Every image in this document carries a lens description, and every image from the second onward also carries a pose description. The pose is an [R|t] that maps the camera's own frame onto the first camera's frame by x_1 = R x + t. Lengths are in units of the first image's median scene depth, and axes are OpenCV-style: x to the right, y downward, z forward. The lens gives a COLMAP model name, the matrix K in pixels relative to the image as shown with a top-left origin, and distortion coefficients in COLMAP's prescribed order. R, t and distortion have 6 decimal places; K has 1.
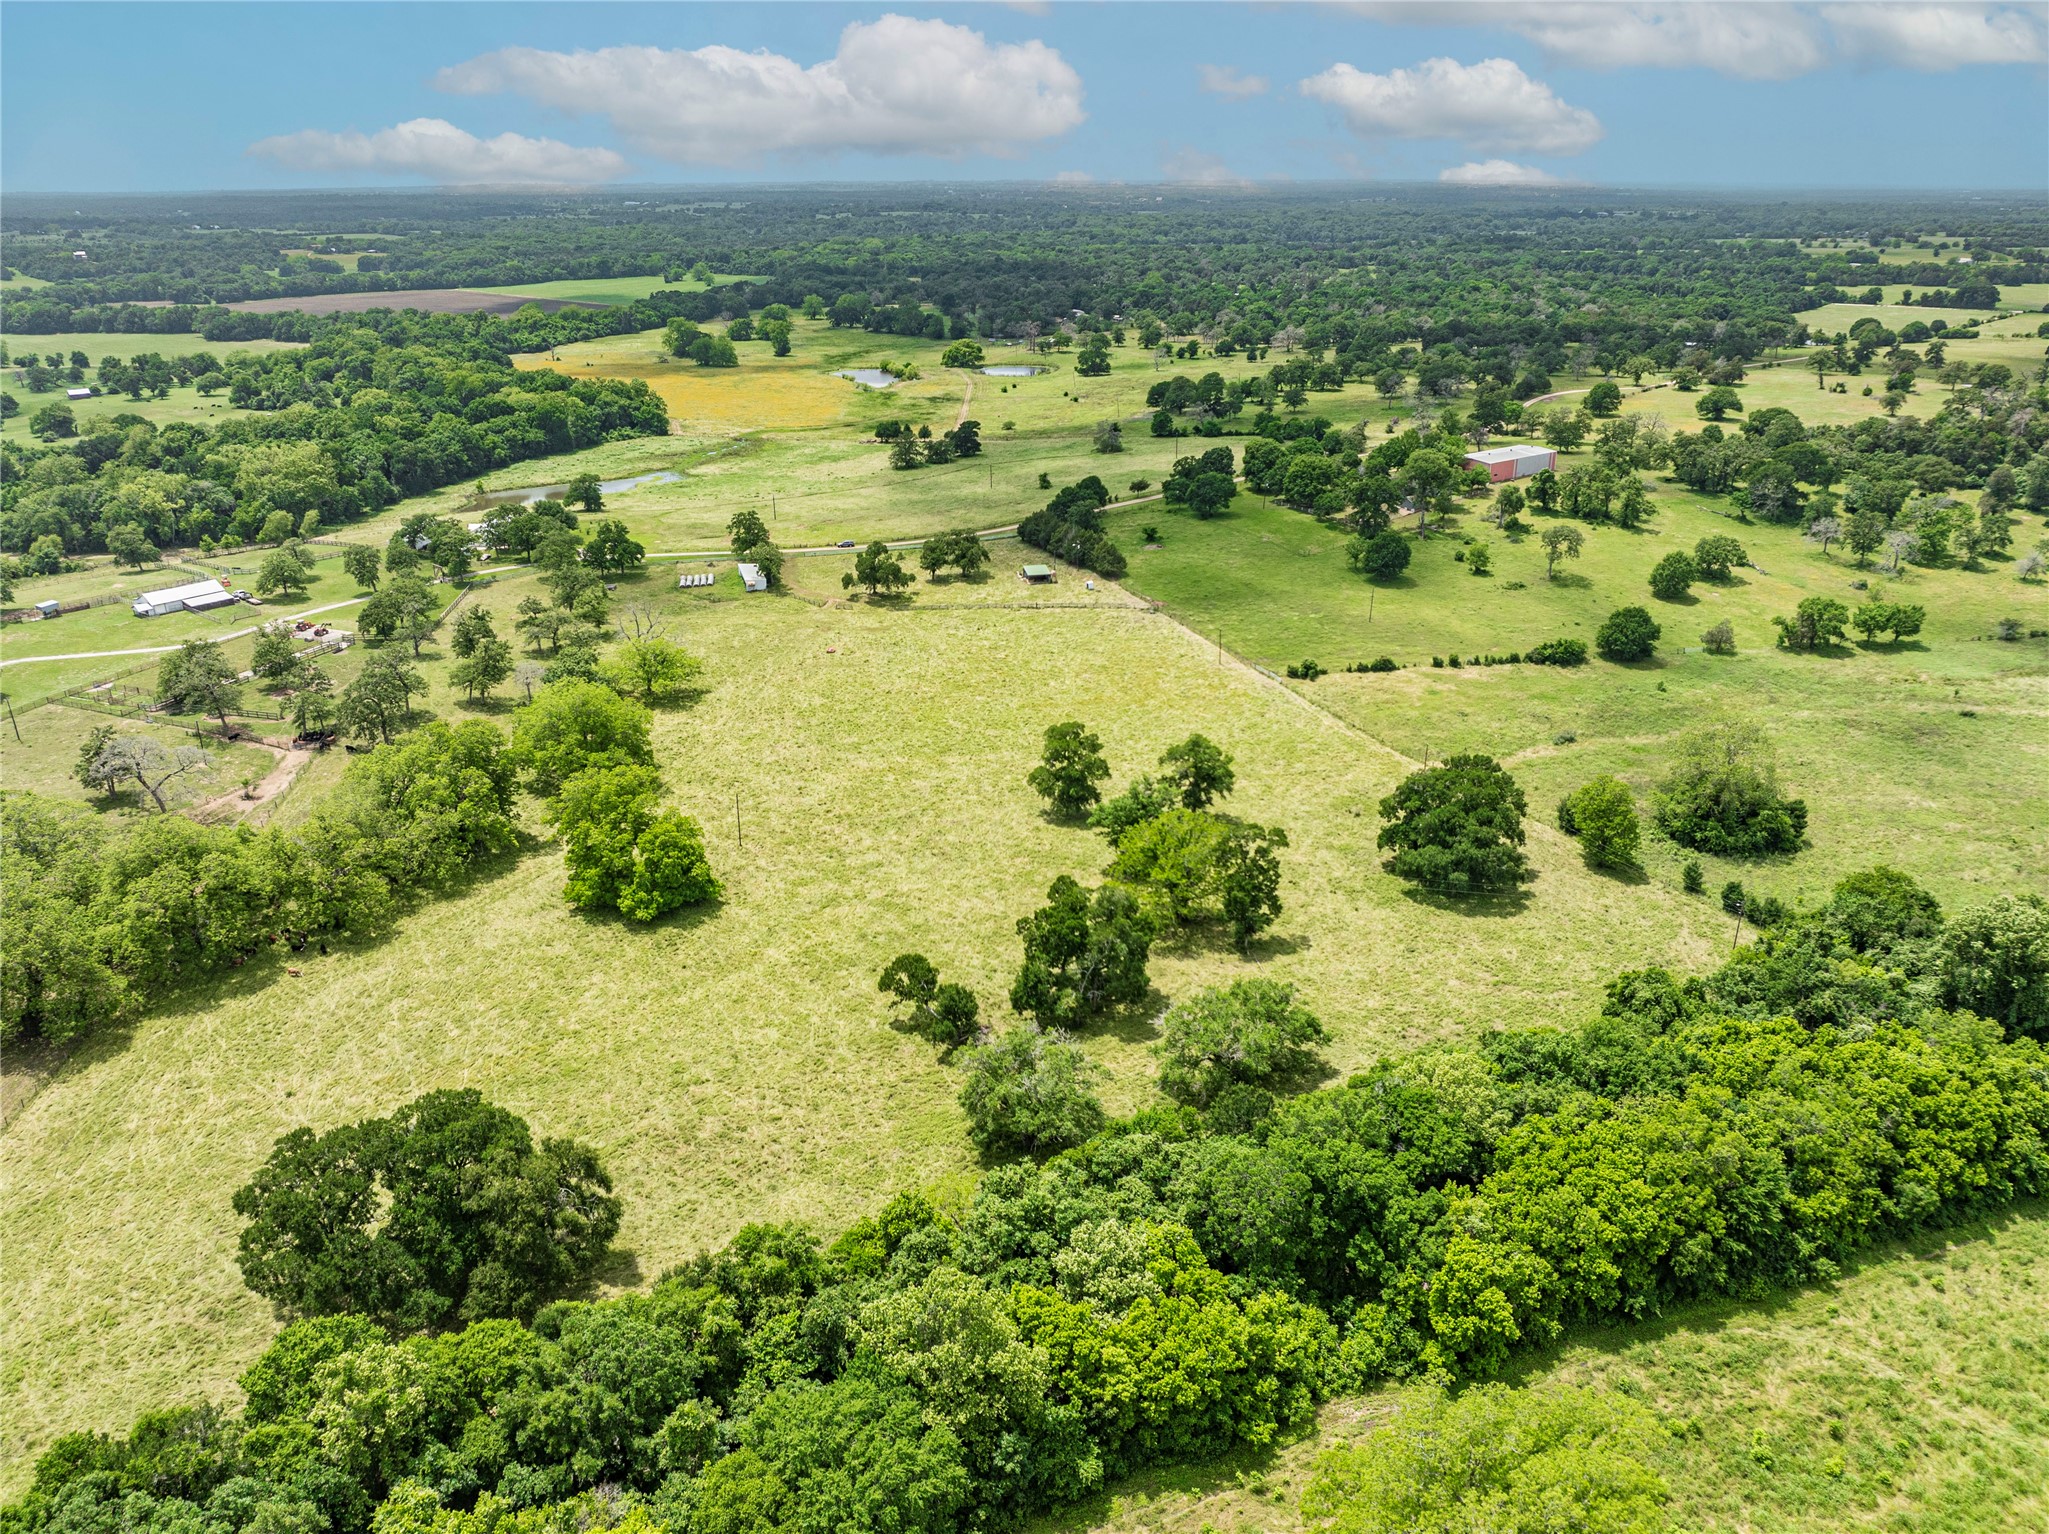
lens RADIAL K [[1518.8, 0, 1024.5], [0, 1518.8, 767.0], [0, 0, 1]] dist [-0.035479, -0.000830]
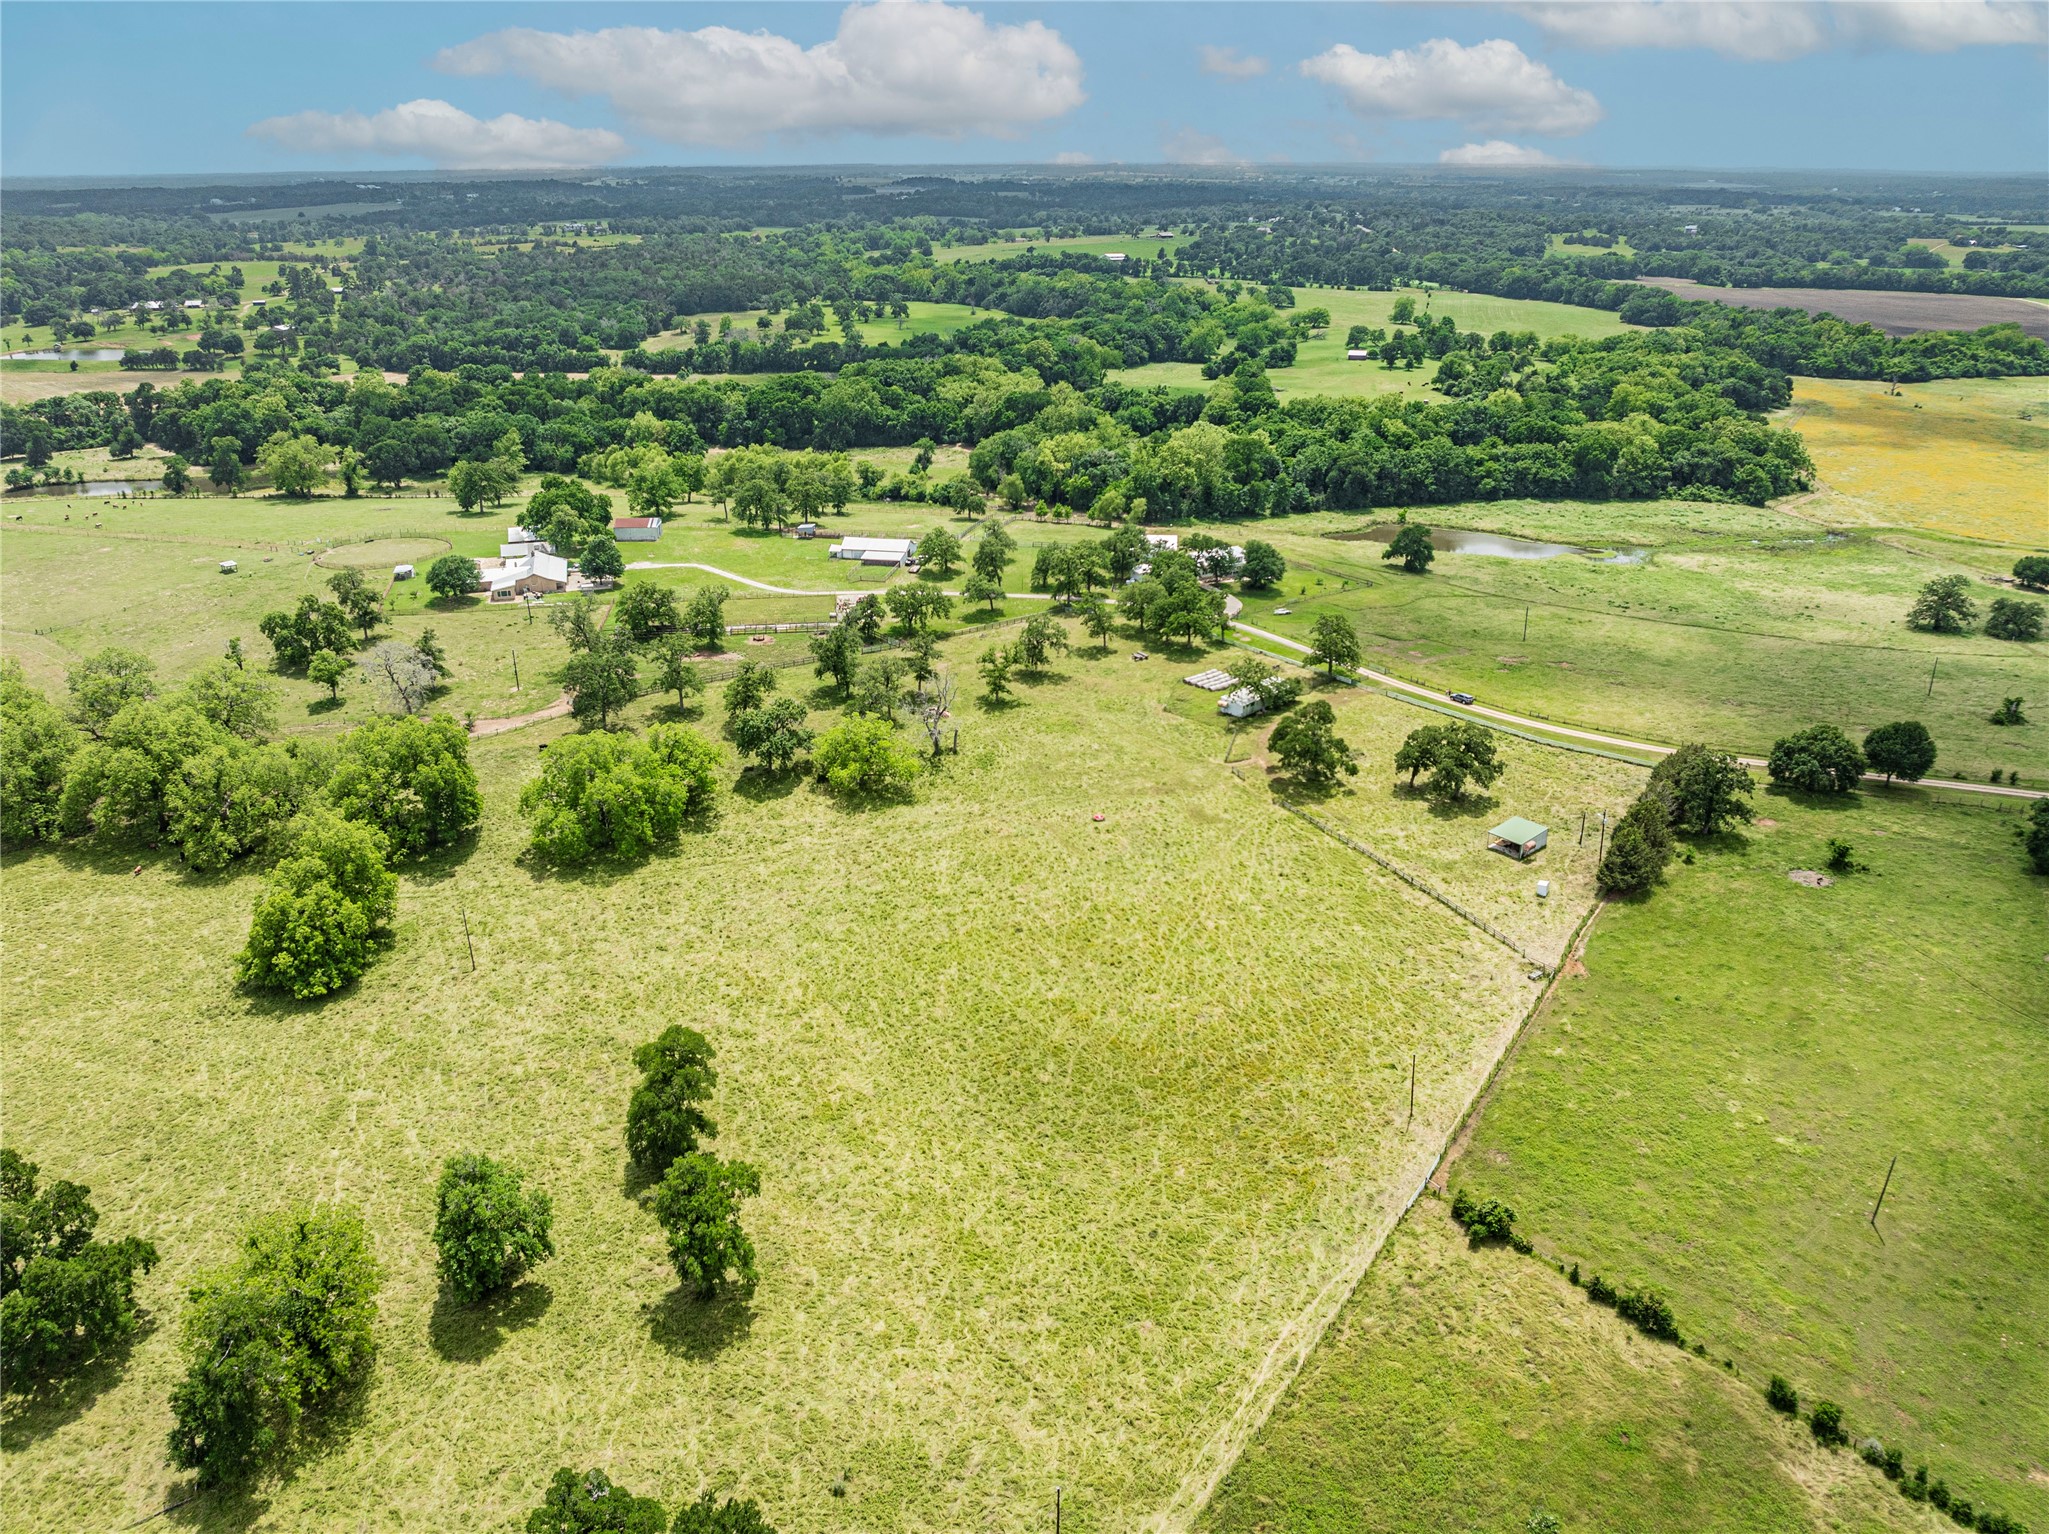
lens RADIAL K [[1518.8, 0, 1024.5], [0, 1518.8, 767.0], [0, 0, 1]] dist [-0.035479, -0.000830]
pose [[0.471758, 0.336689, -0.814914, 0.646467], [-0.326327, 0.925267, 0.193370, -0.340493], [0.819118, 0.174704, 0.546373, 0.862428]]
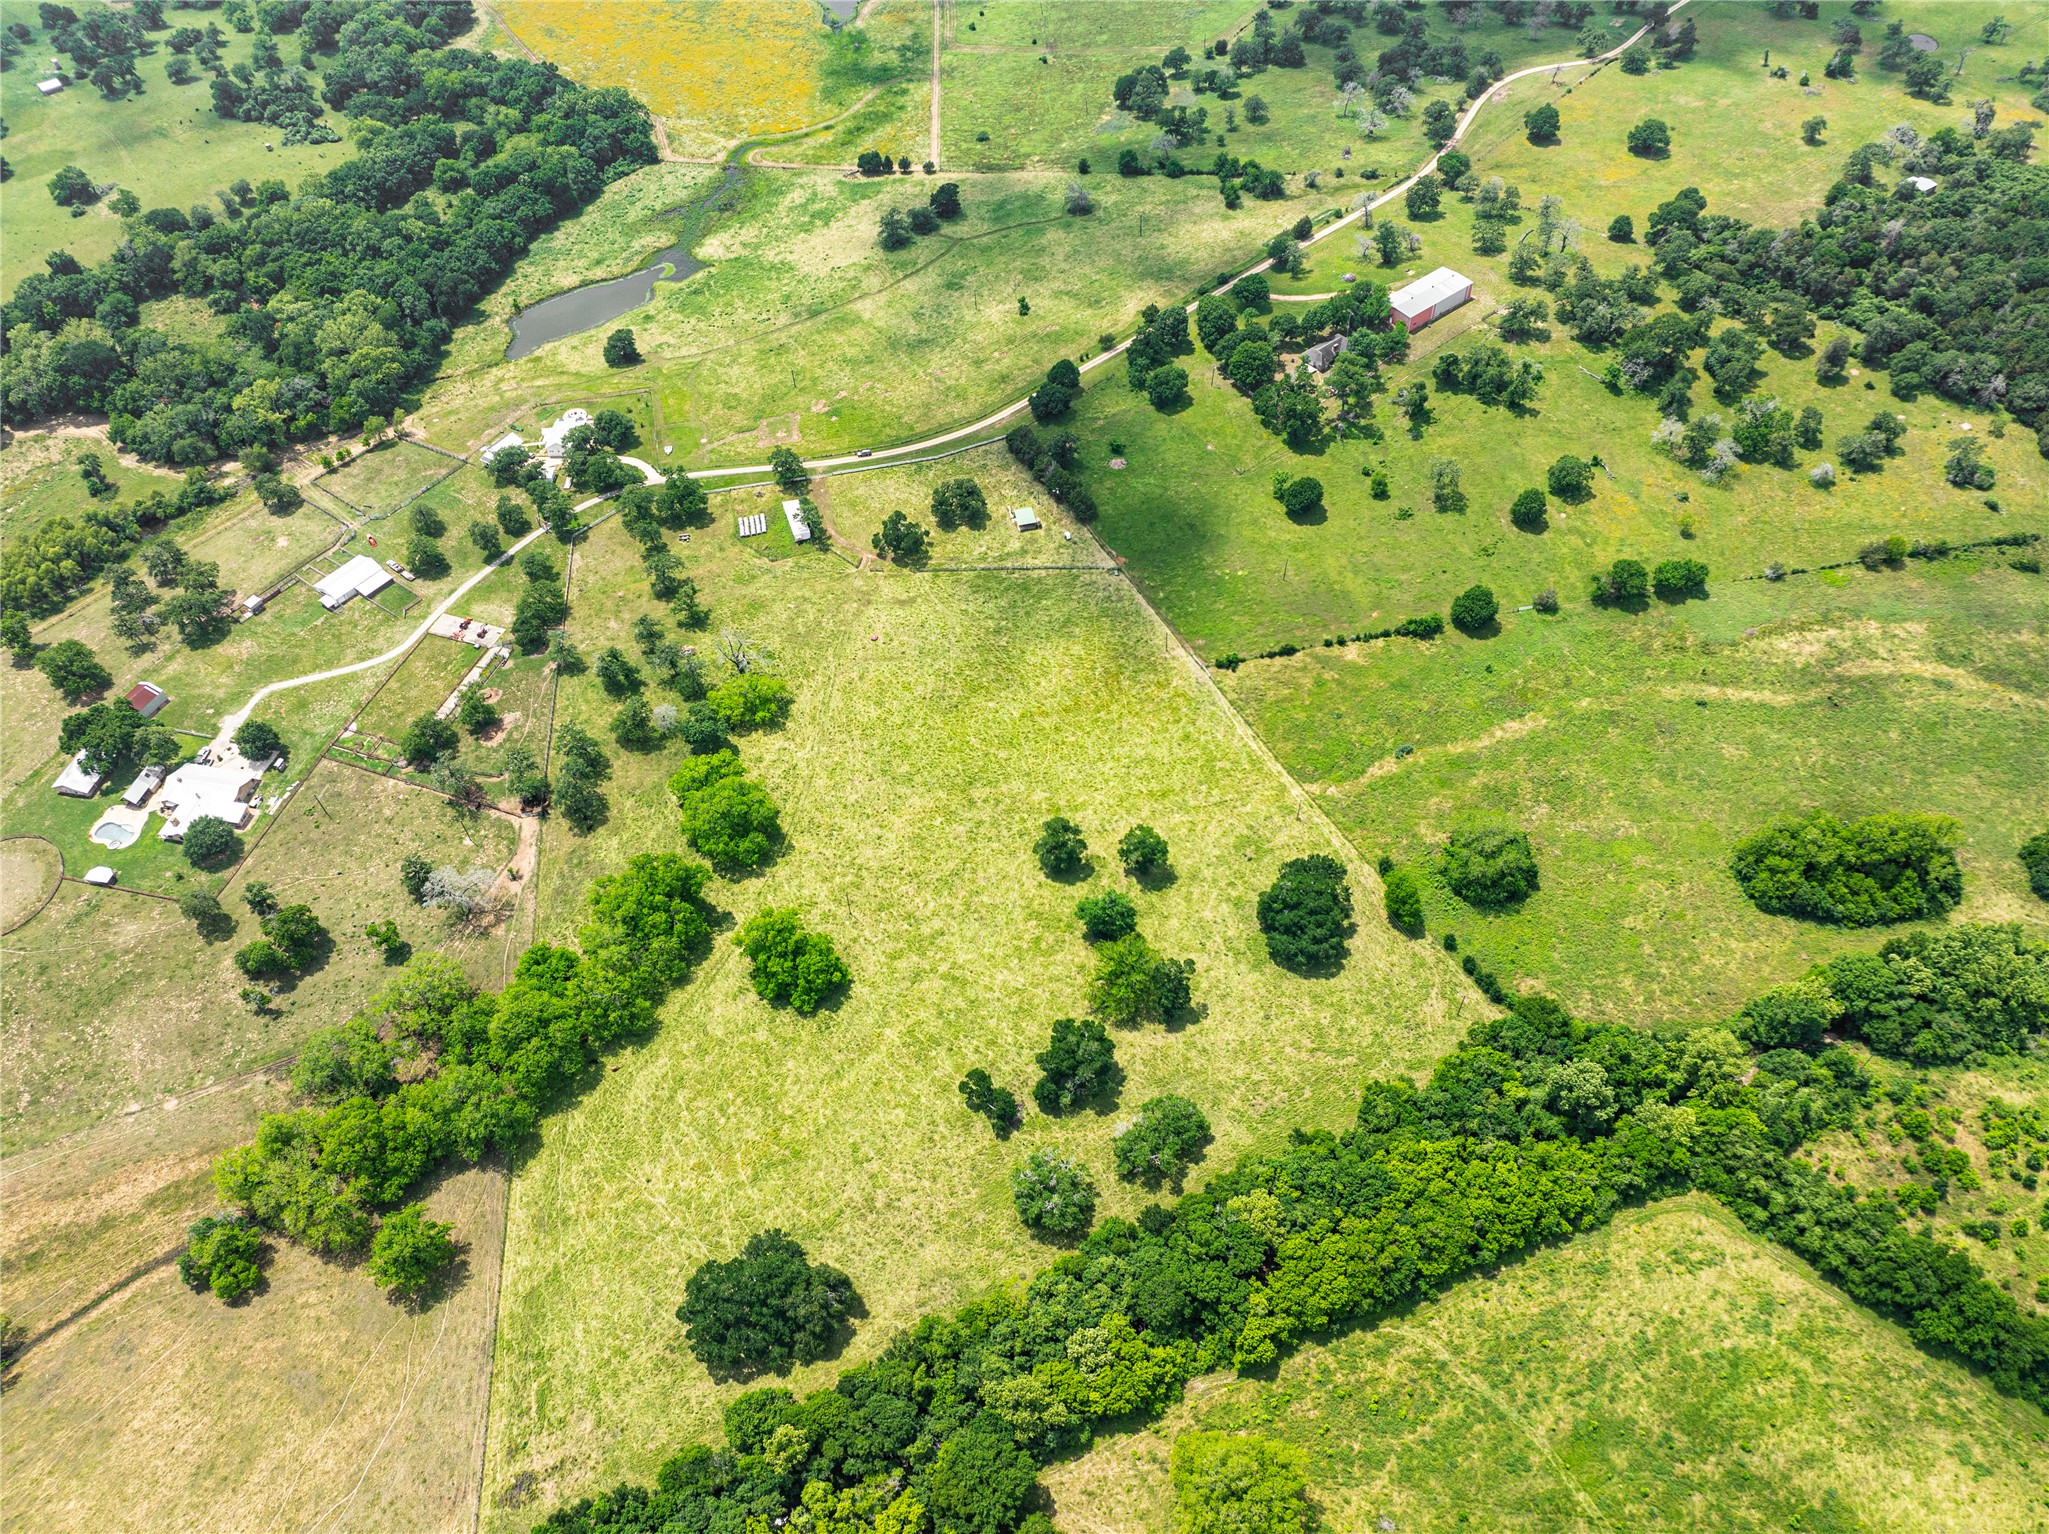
lens RADIAL K [[1518.8, 0, 1024.5], [0, 1518.8, 767.0], [0, 0, 1]] dist [-0.035479, -0.000830]
pose [[0.999094, -0.042461, 0.002822, -0.007720], [0.036180, 0.882471, 0.468973, -0.893008], [-0.022403, -0.468446, 0.883208, -0.341822]]
